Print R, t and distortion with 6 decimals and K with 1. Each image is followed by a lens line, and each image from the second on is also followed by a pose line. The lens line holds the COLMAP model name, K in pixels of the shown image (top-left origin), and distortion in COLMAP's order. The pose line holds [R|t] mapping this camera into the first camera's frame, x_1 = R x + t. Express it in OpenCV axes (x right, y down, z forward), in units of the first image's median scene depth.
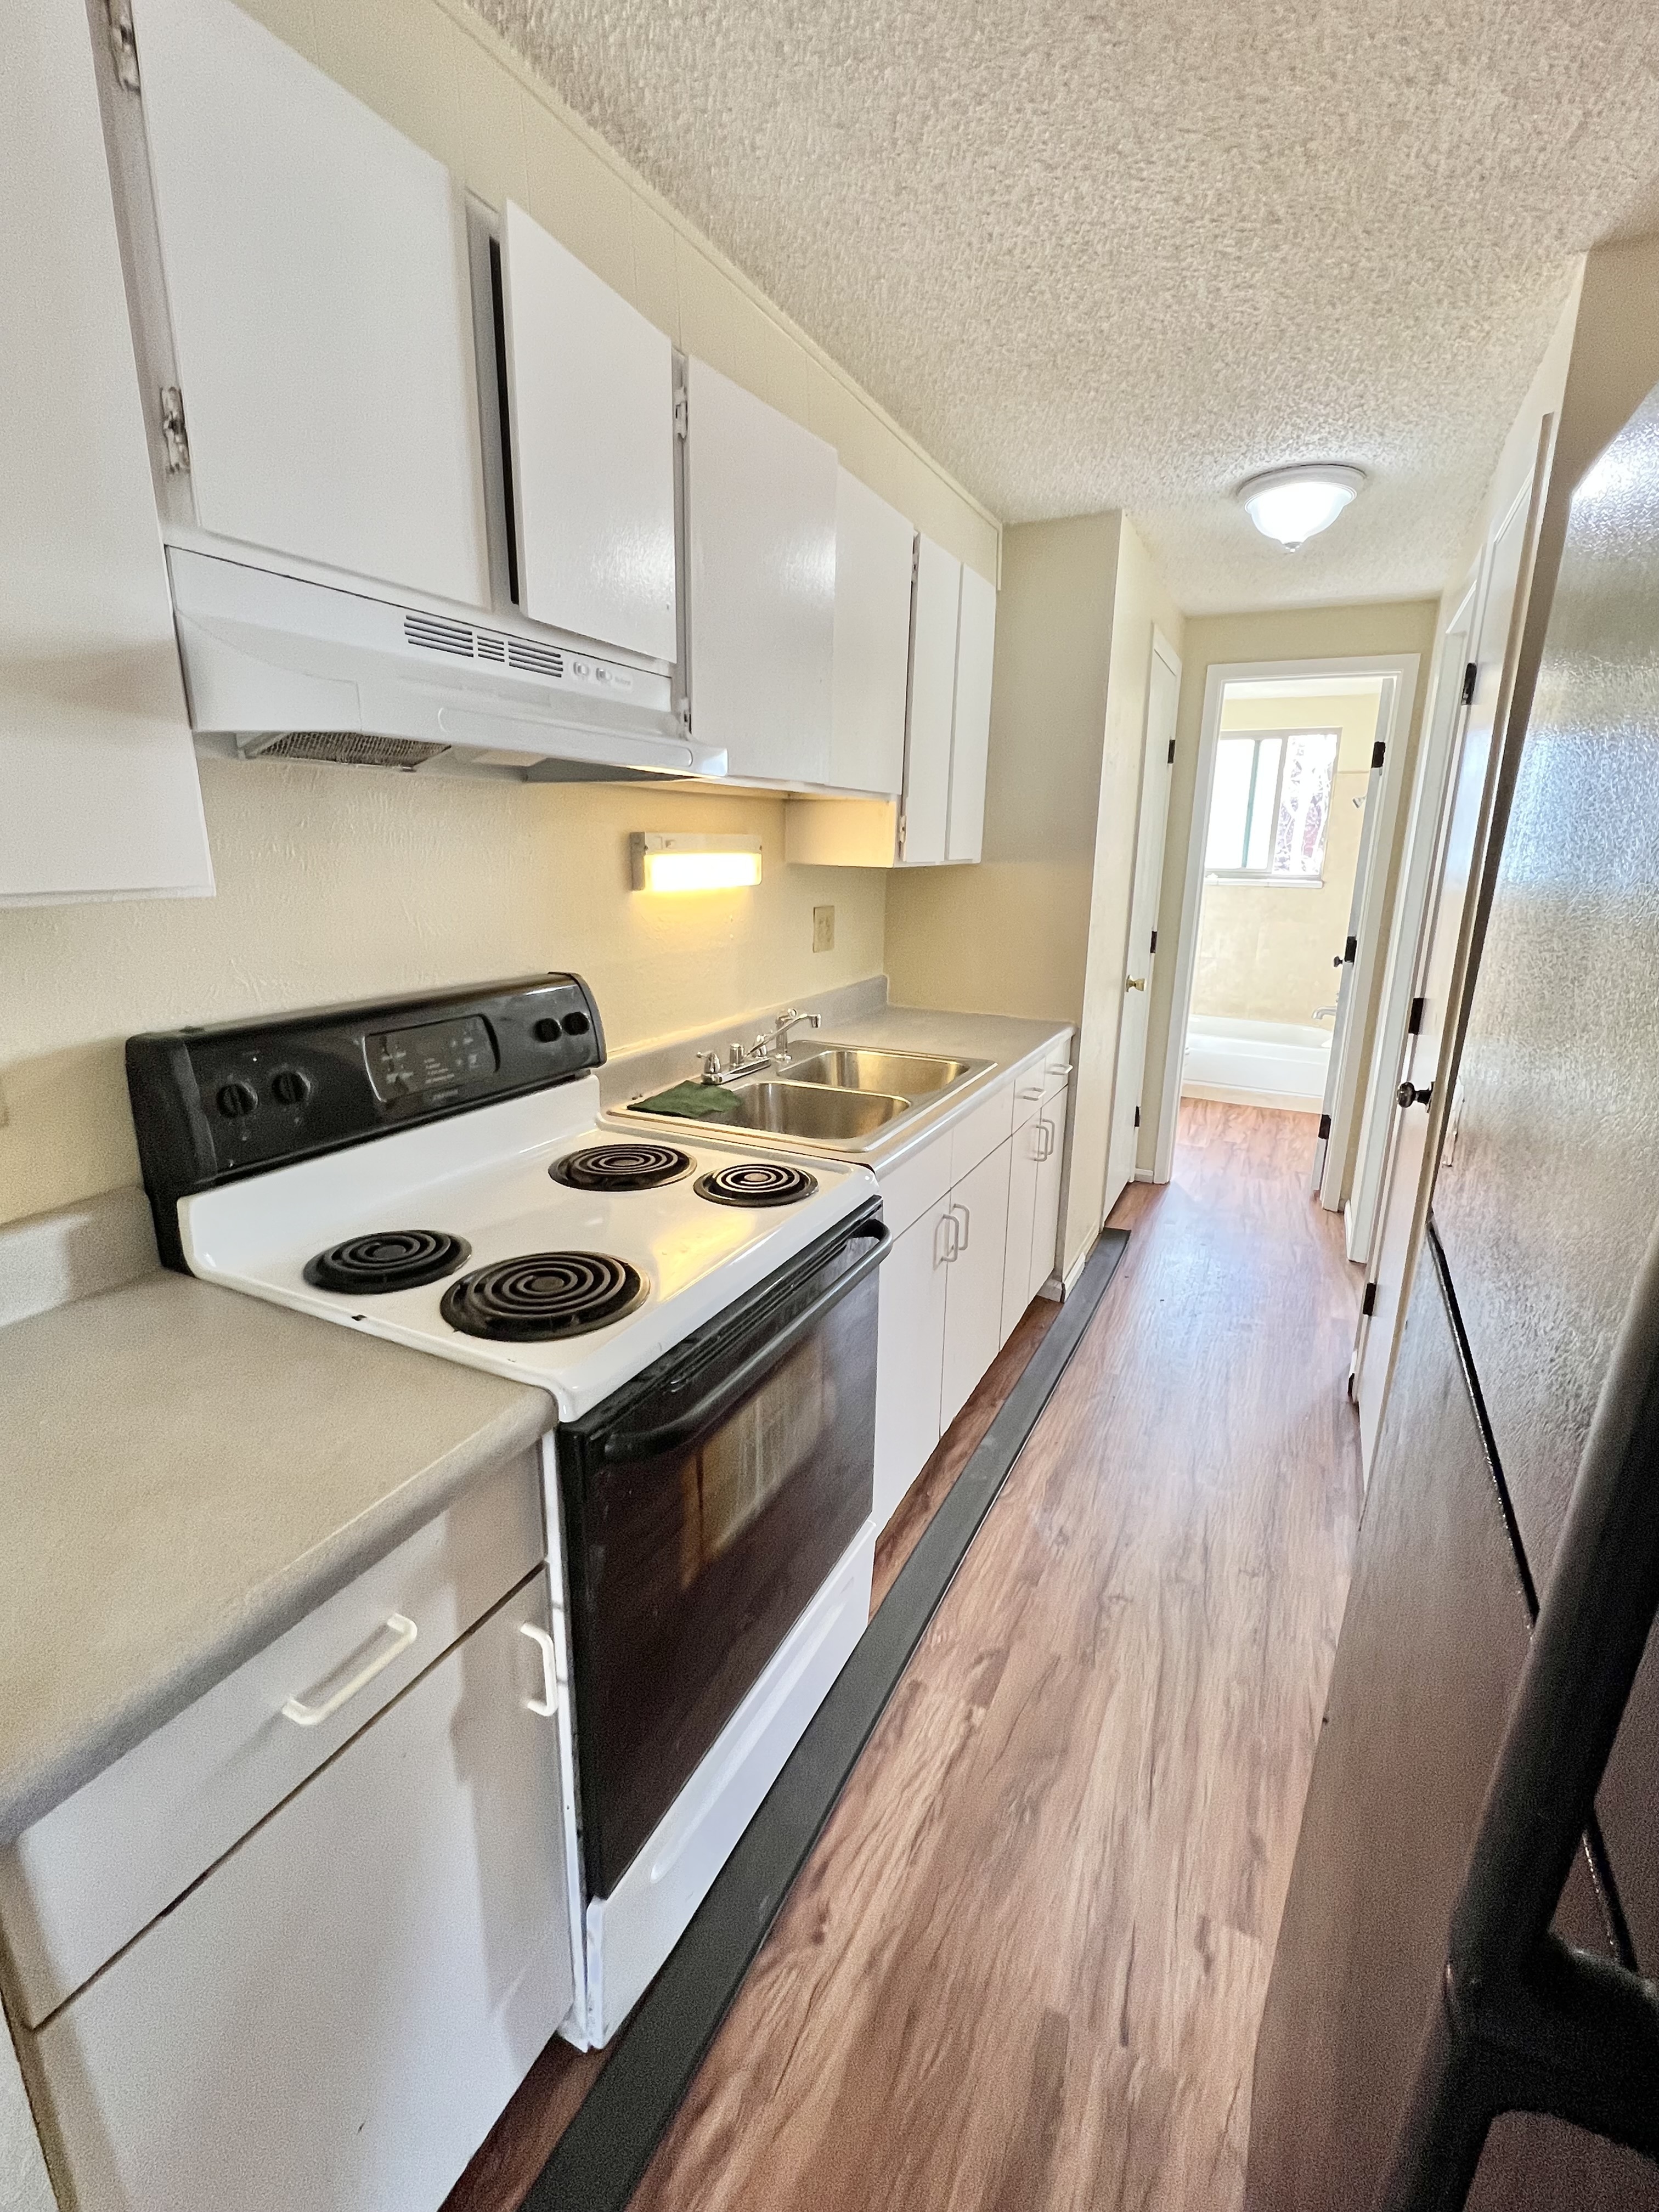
lens RADIAL K [[984.4, 0, 835.7], [0, 984.4, 1097.1], [0, 0, 1]] dist [-0.002216, -0.000056]
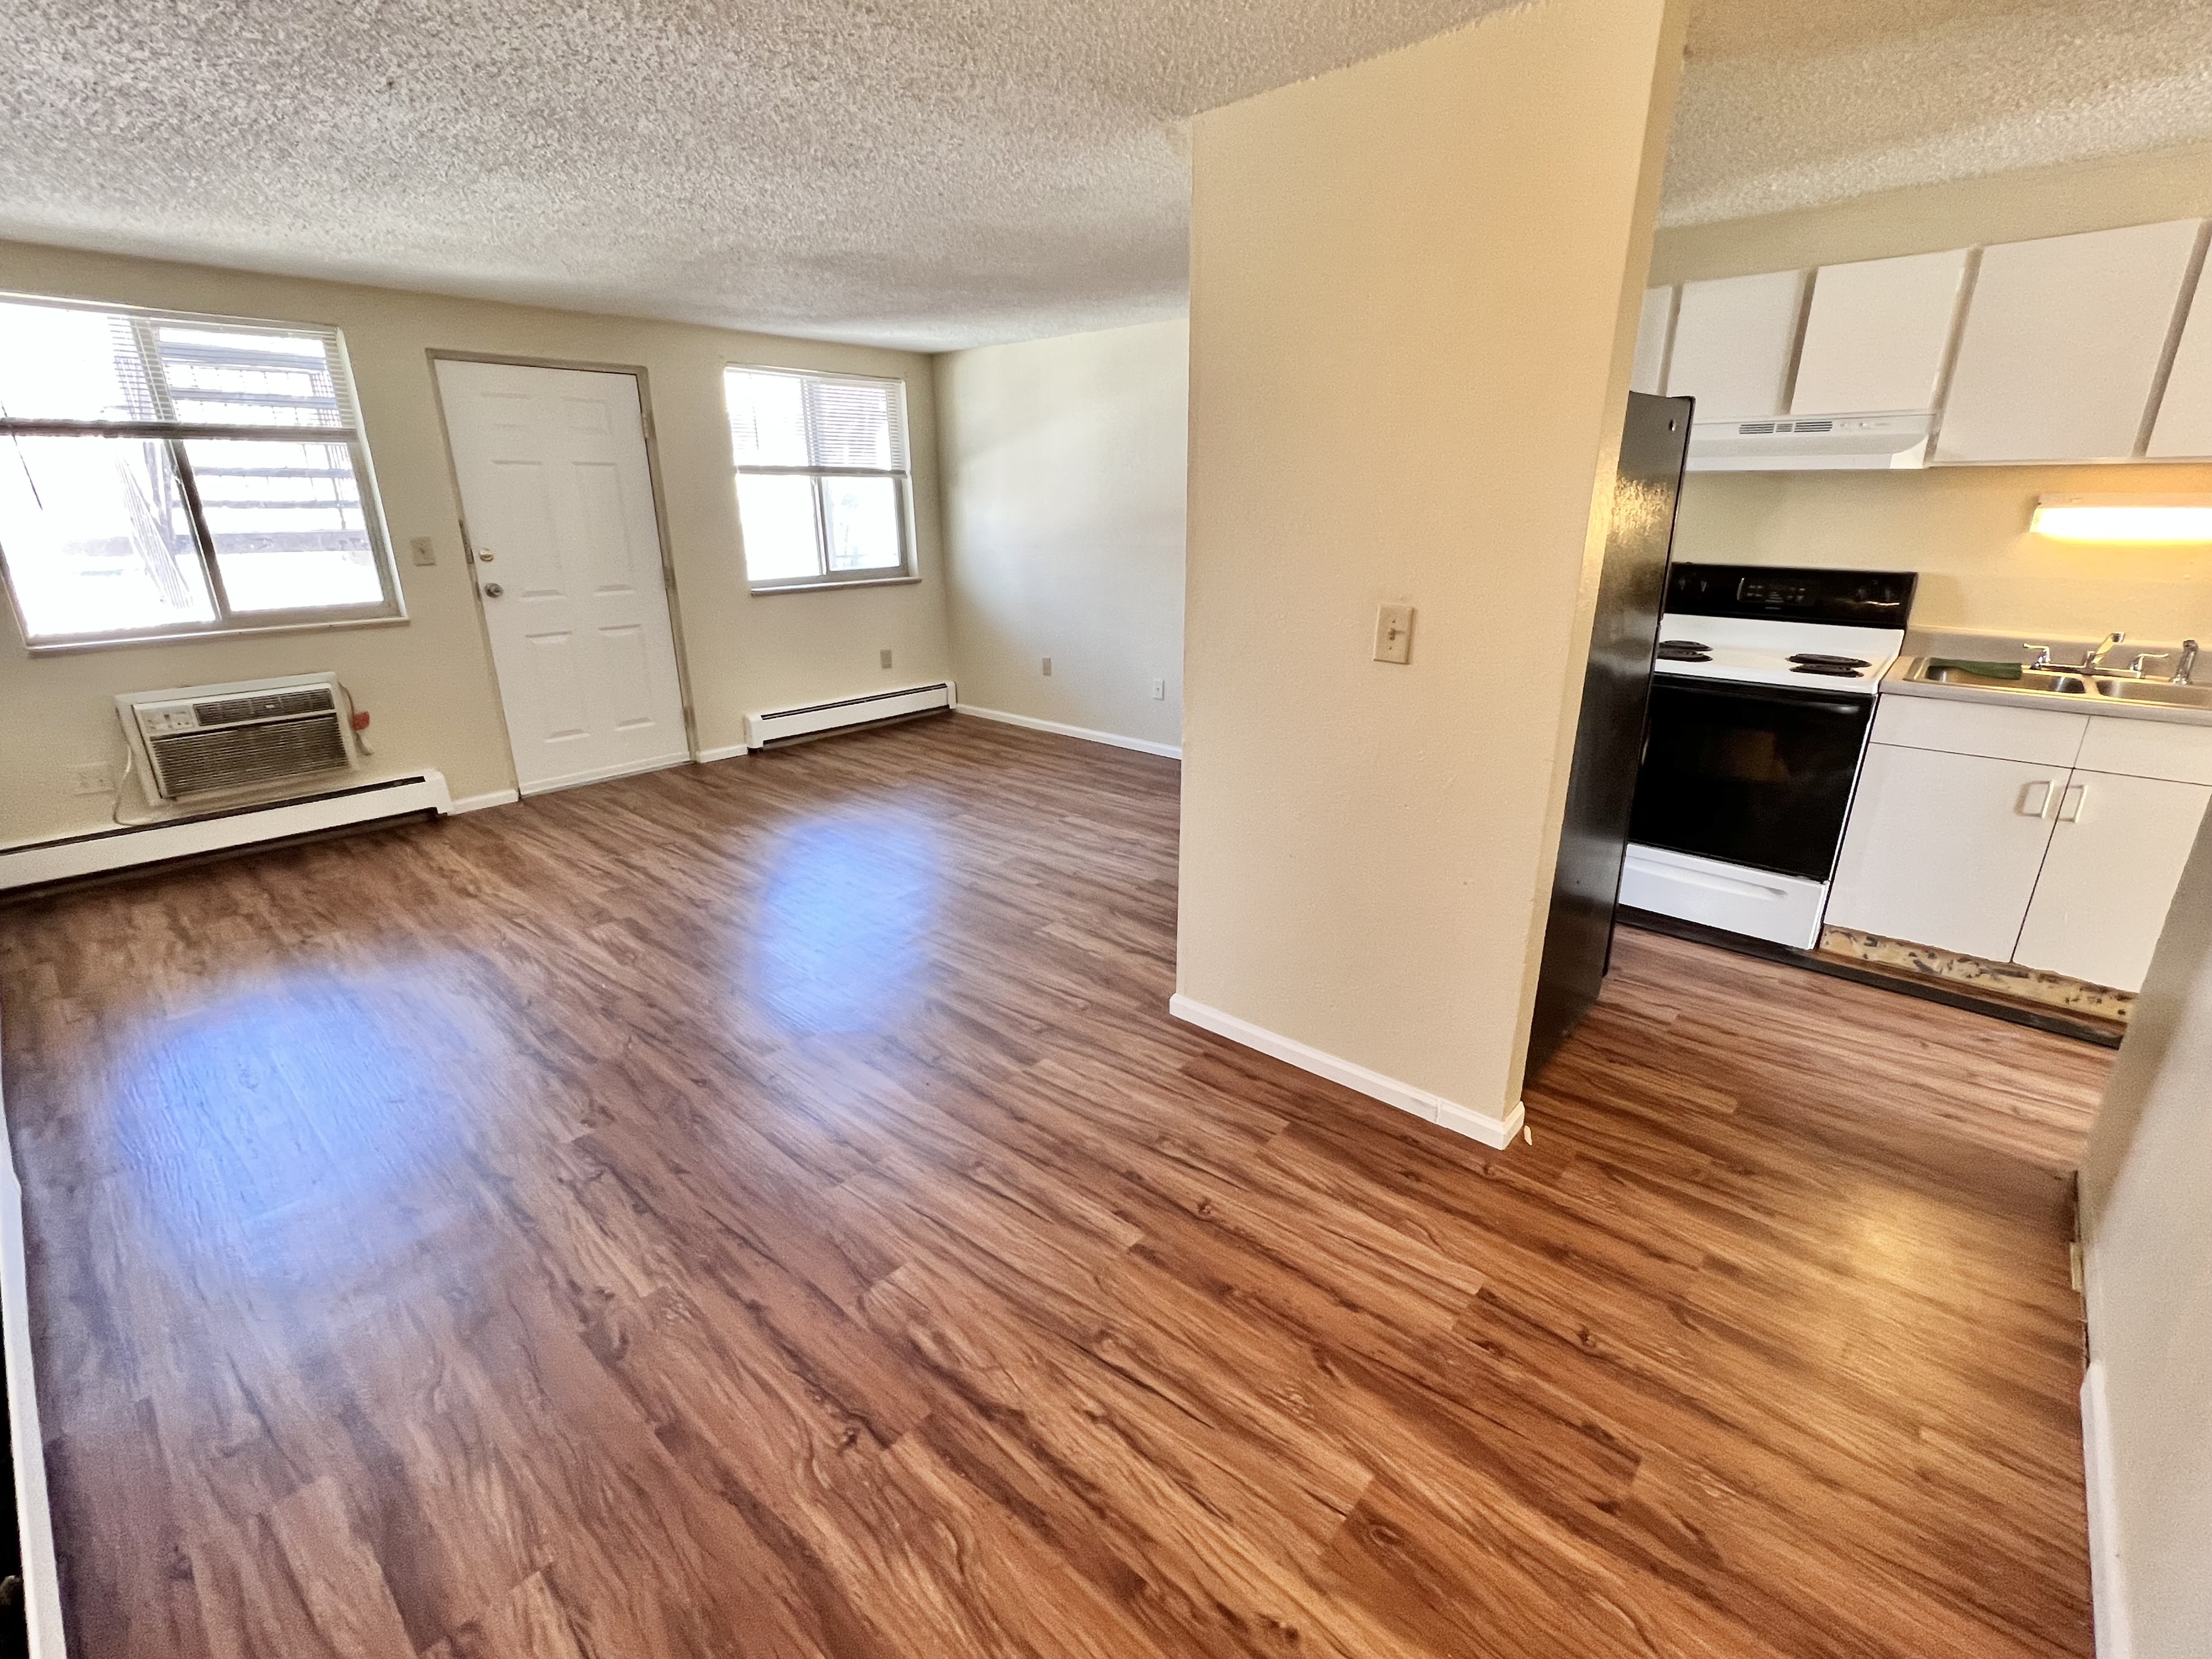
lens RADIAL K [[984.4, 0, 1096.9], [0, 984.4, 824.3], [0, 0, 1]] dist [-0.002216, -0.000056]
pose [[-0.281857, 0.297063, -0.912311, 1.732081], [-0.236937, 0.899862, 0.366210, -0.011319], [0.929741, 0.319379, -0.183247, 0.052827]]
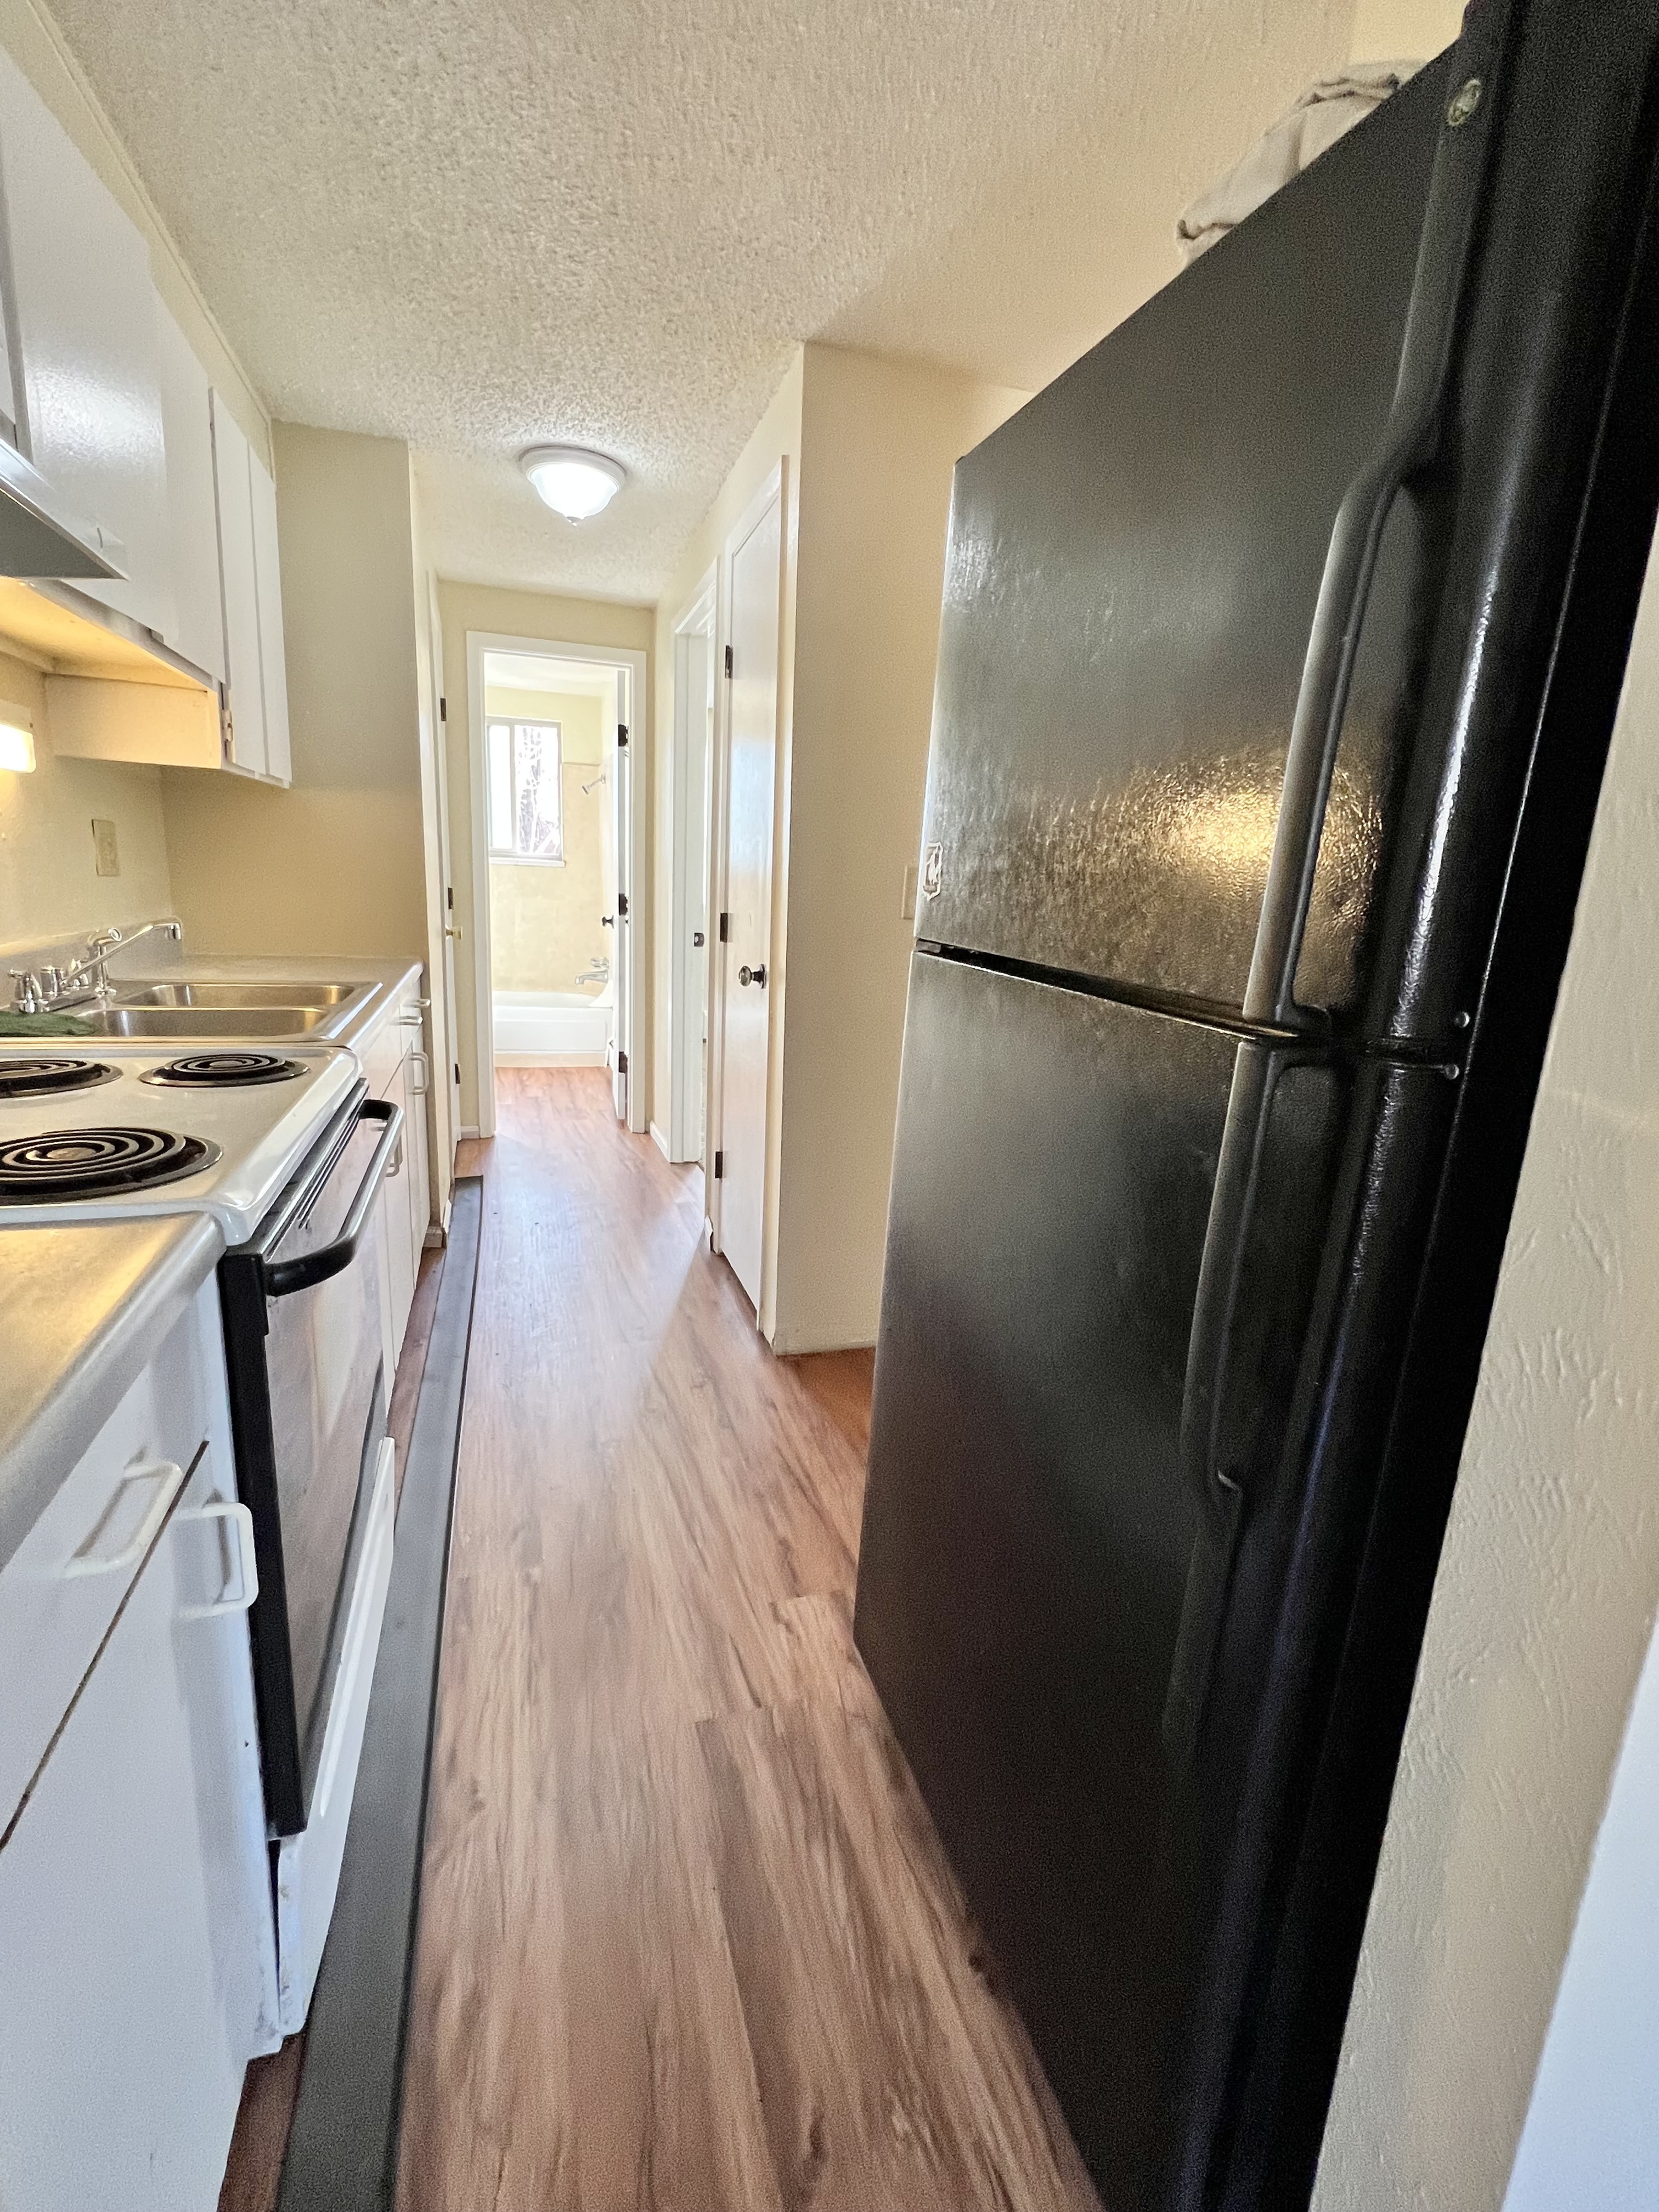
lens RADIAL K [[984.4, 0, 835.7], [0, 984.4, 1097.1], [0, 0, 1]] dist [-0.002216, -0.000056]
pose [[0.719171, -0.130493, 0.682470, -0.218314], [0.138494, 0.989419, 0.043242, 0.111378], [-0.680891, 0.063420, 0.729634, 0.005881]]
